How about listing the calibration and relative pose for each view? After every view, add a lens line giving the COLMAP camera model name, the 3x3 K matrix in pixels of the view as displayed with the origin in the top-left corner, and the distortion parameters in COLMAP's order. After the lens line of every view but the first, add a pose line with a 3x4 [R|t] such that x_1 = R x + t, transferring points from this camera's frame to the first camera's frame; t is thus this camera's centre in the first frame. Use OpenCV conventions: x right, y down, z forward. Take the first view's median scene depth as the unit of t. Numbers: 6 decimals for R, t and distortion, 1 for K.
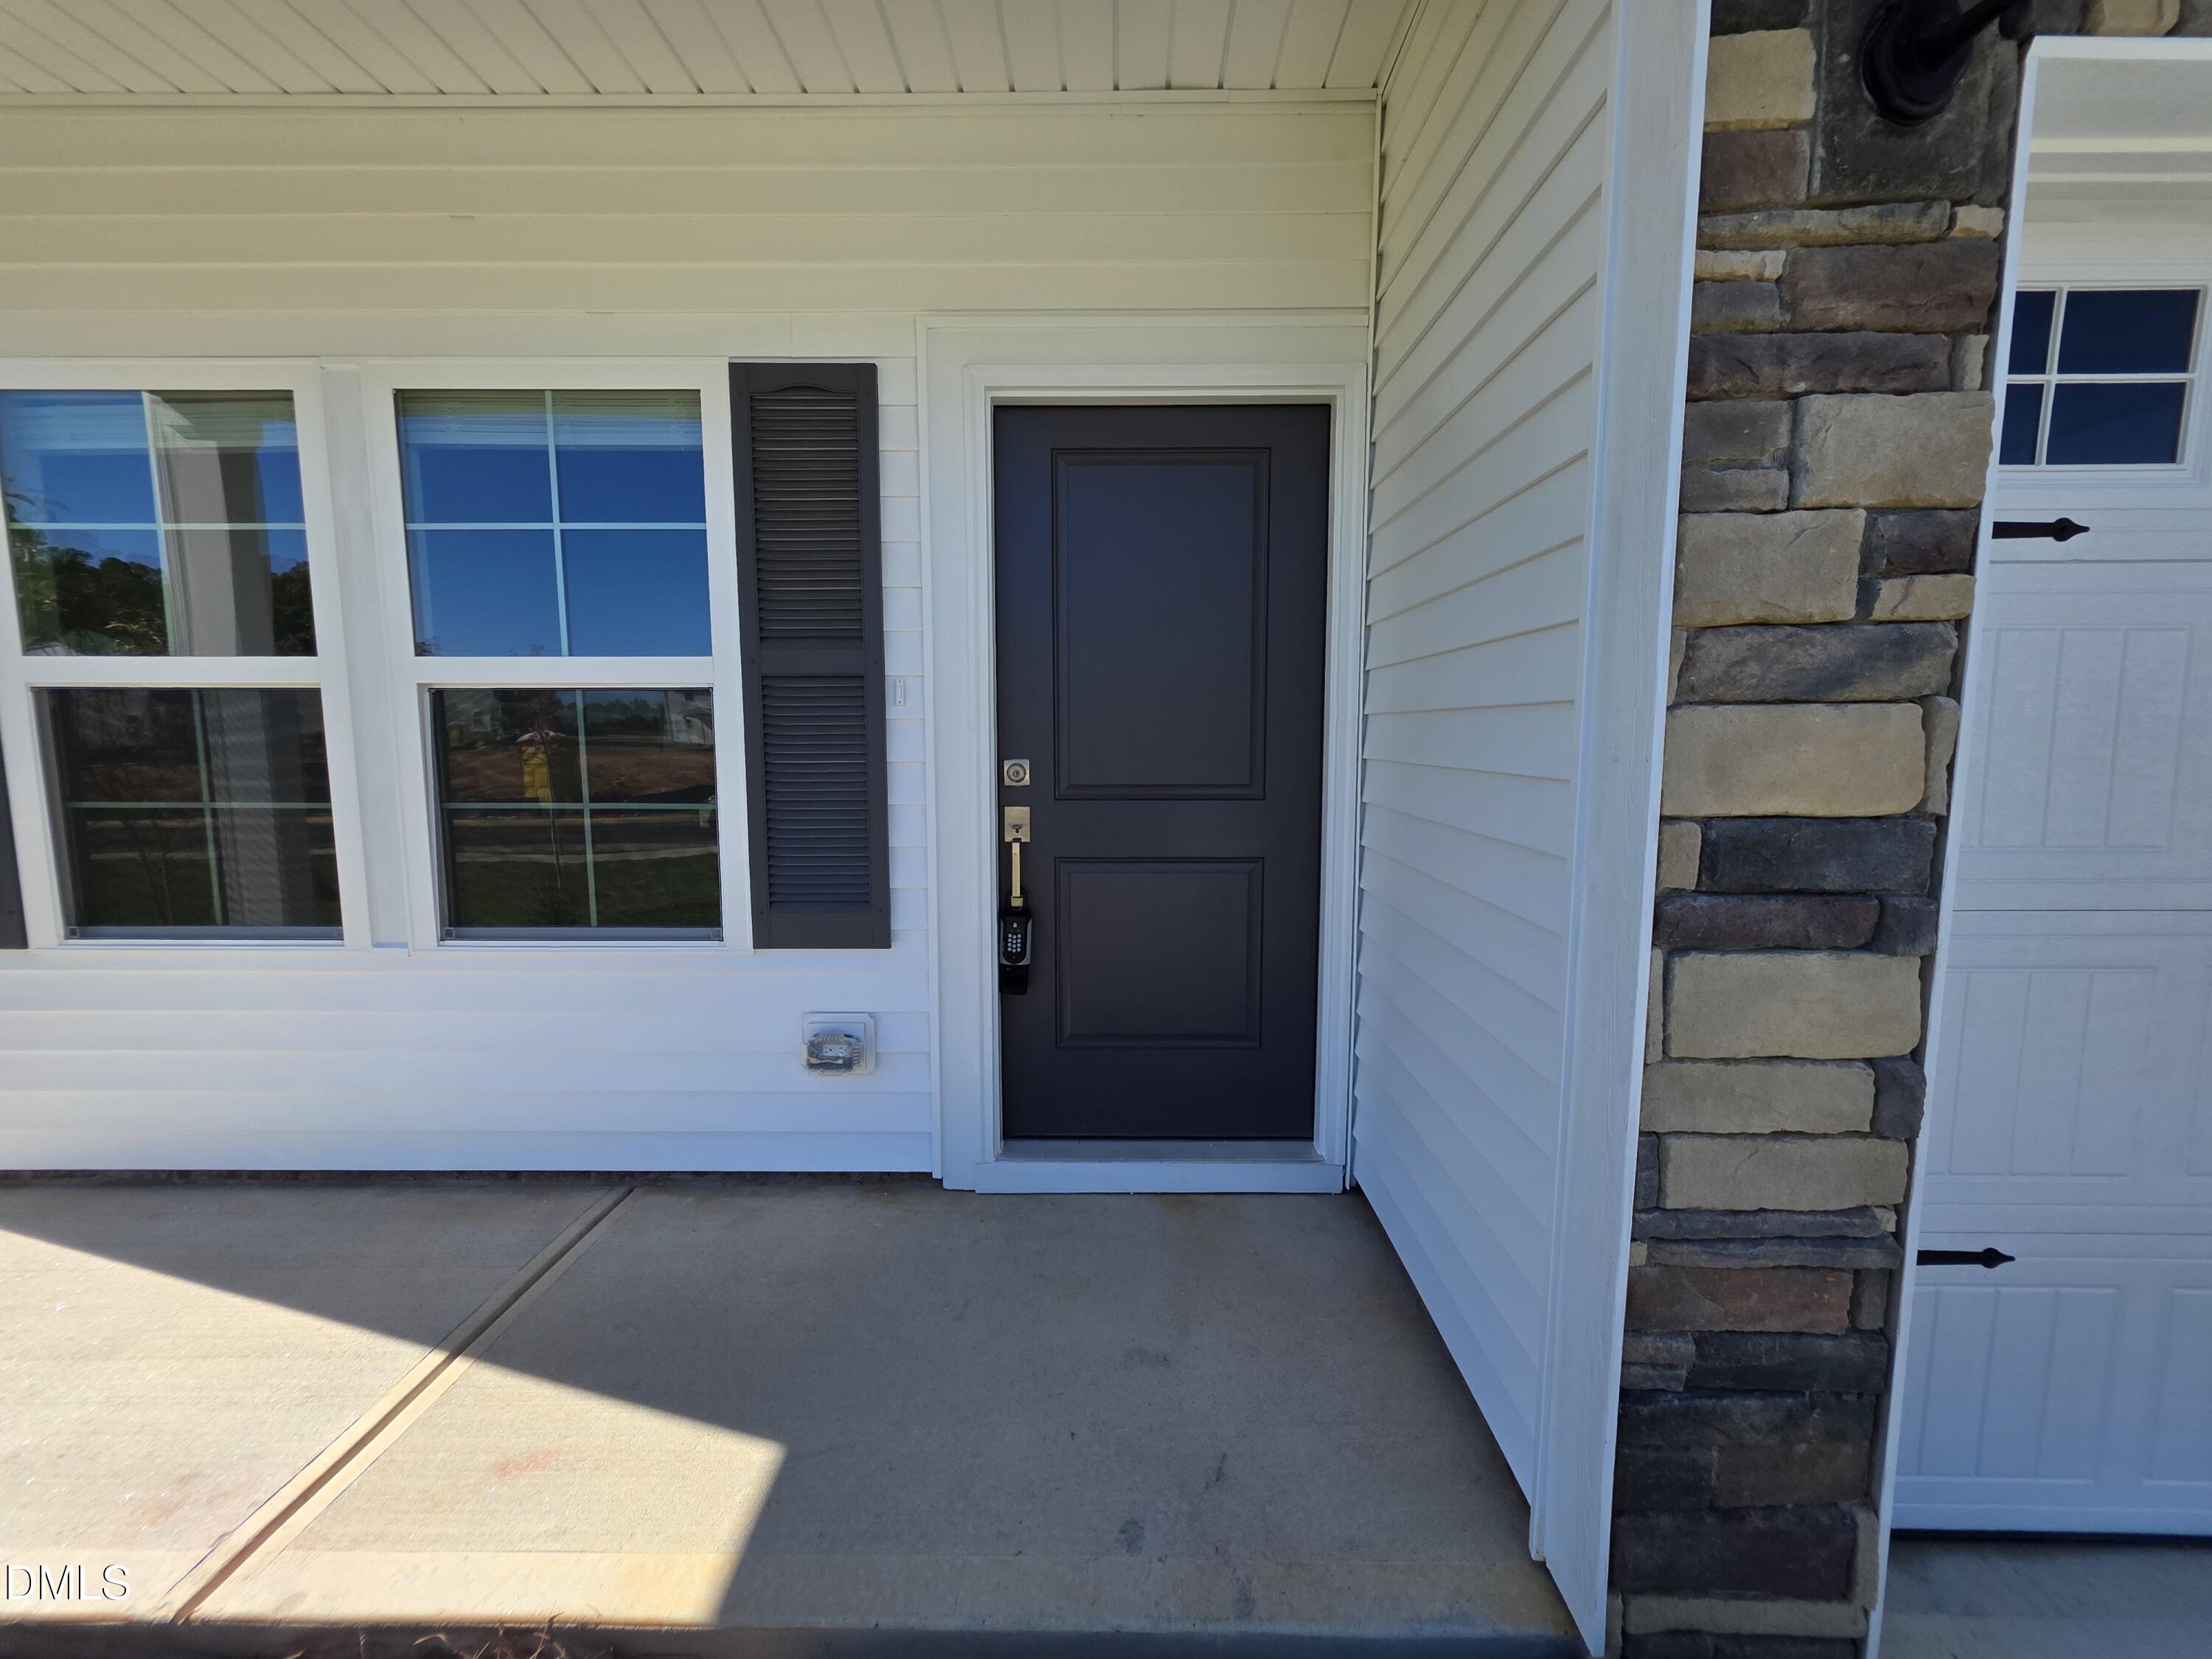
lens RADIAL K [[870.1, 0, 1106.0], [0, 870.1, 829.5], [0, 0, 1]] dist [0.001389, 0.000073]
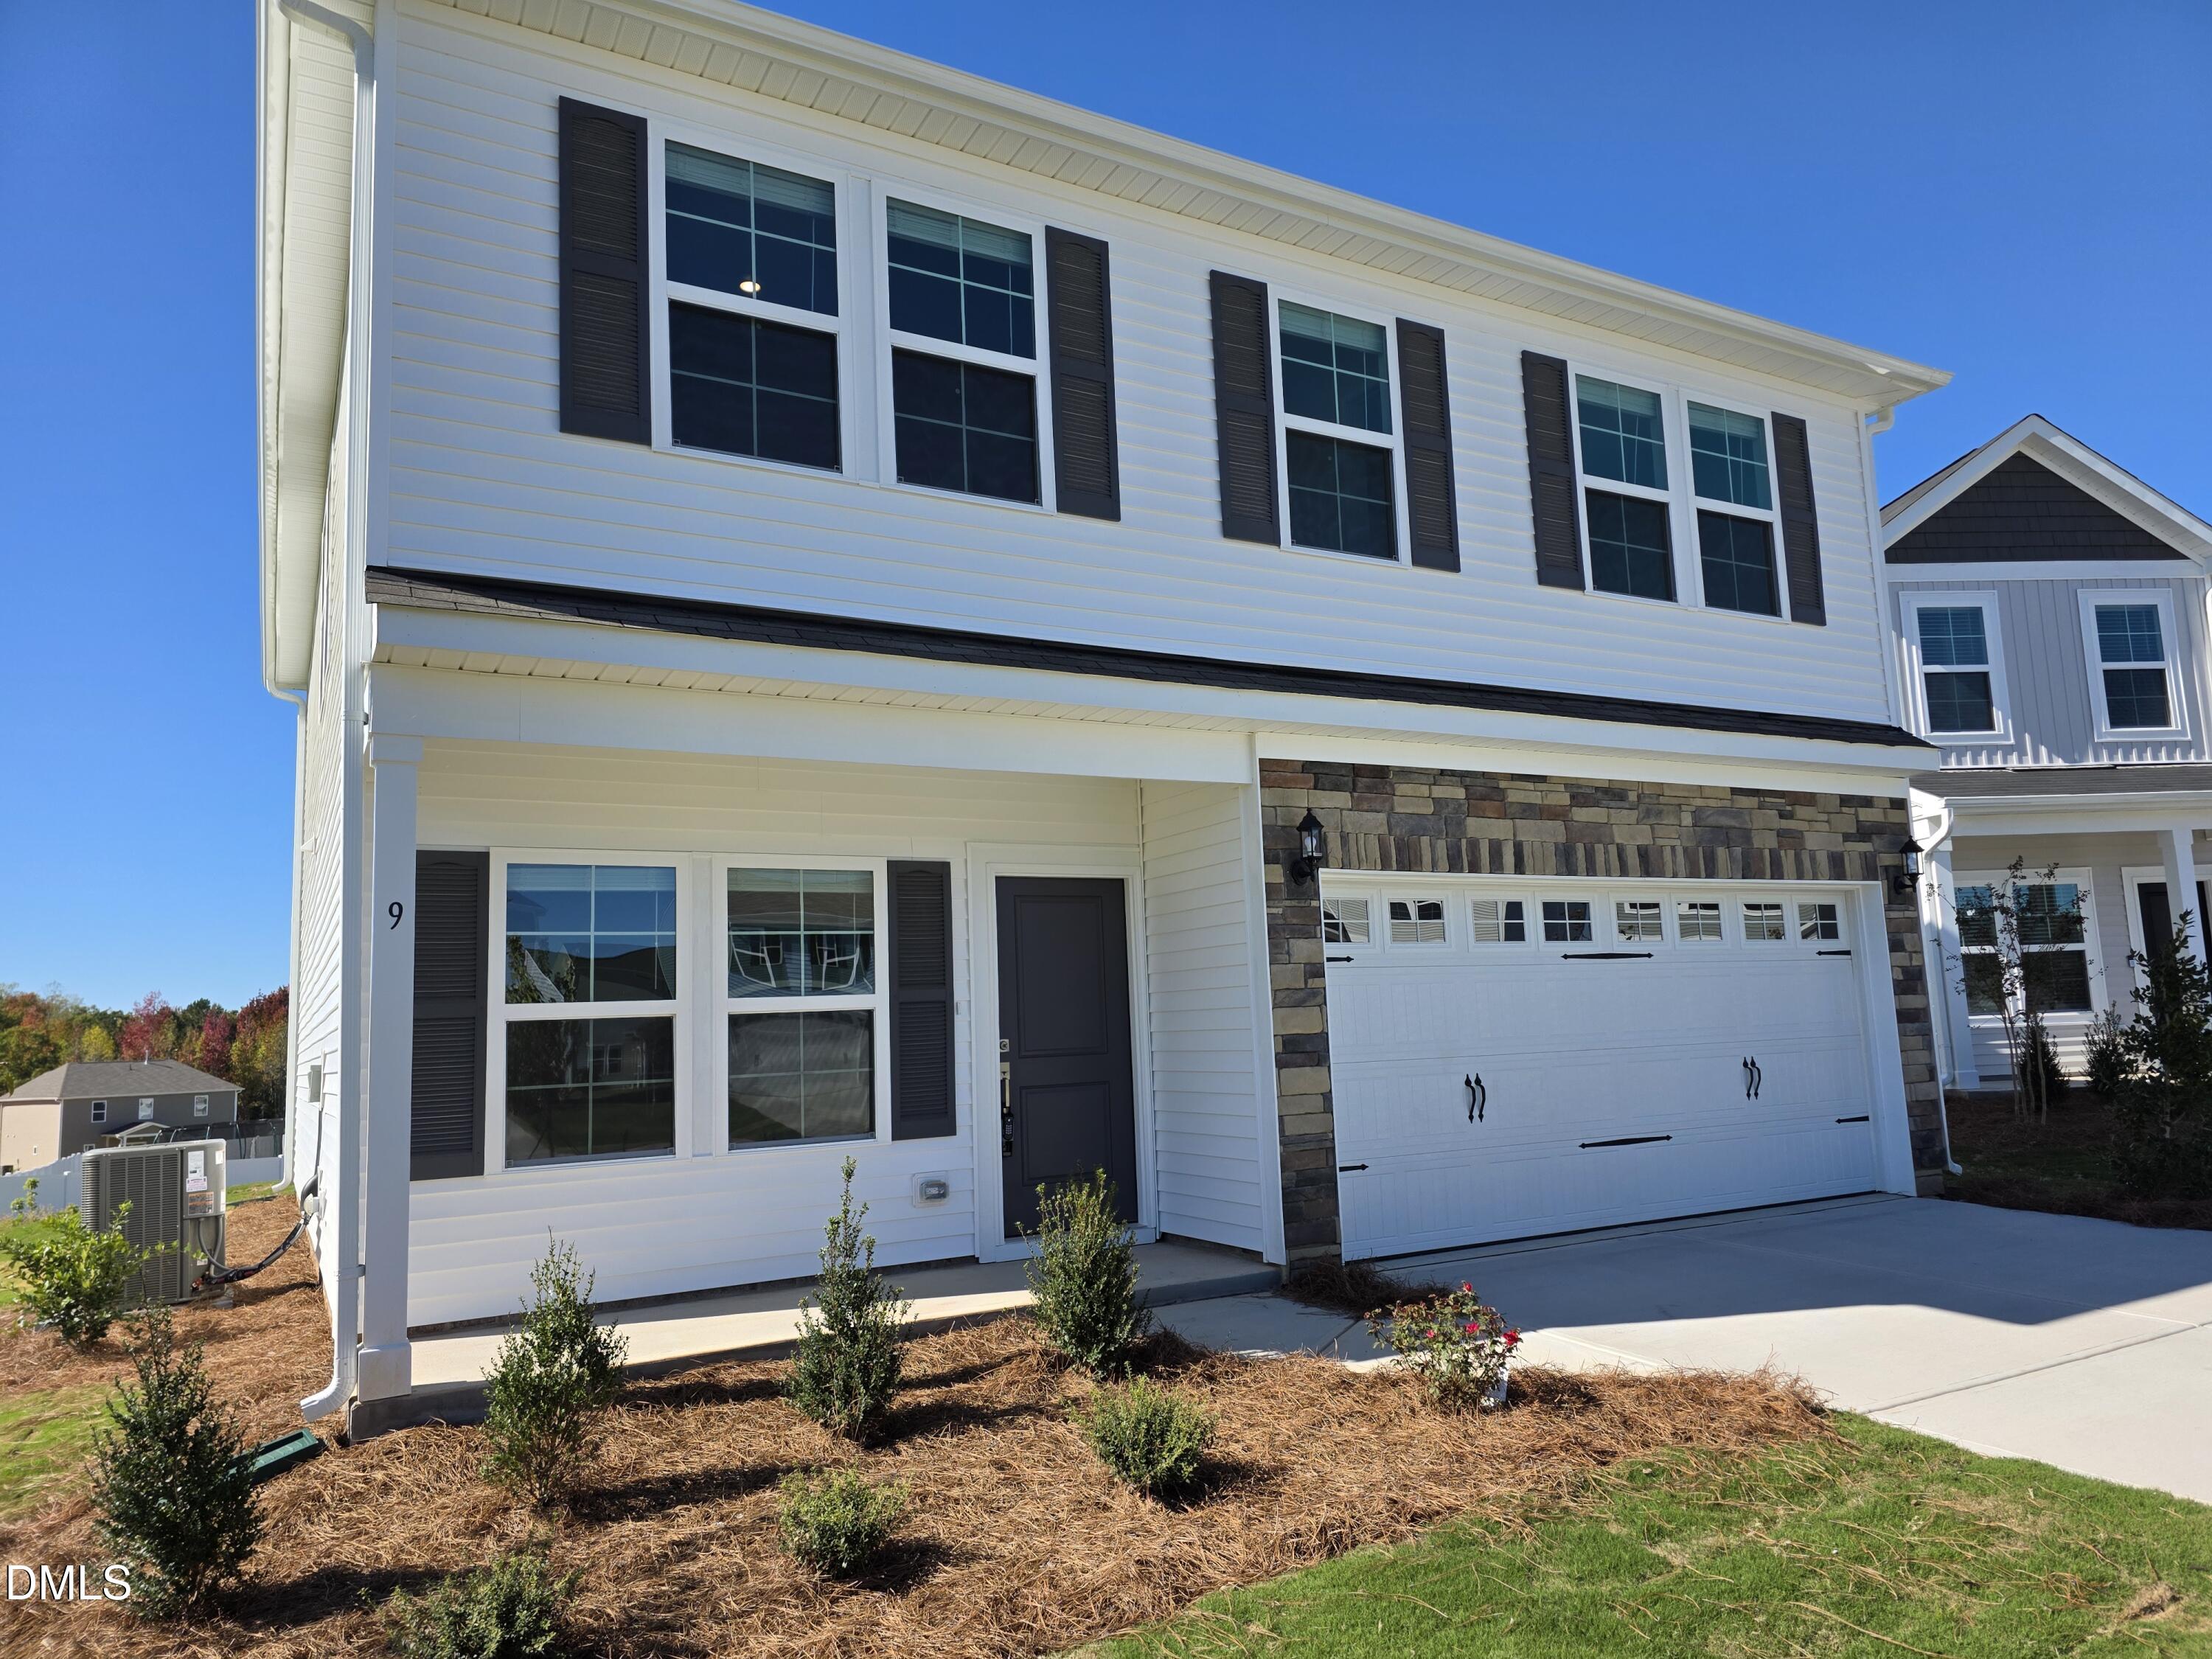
lens RADIAL K [[1468.0, 0, 1117.1], [0, 1468.0, 845.1], [0, 0, 1]] dist [0.061371, -0.078436]
pose [[0.864147, 0.027925, 0.502464, -1.763872], [0.093700, 0.972071, -0.215172, 0.267170], [-0.494439, 0.233021, 0.837396, -2.338718]]
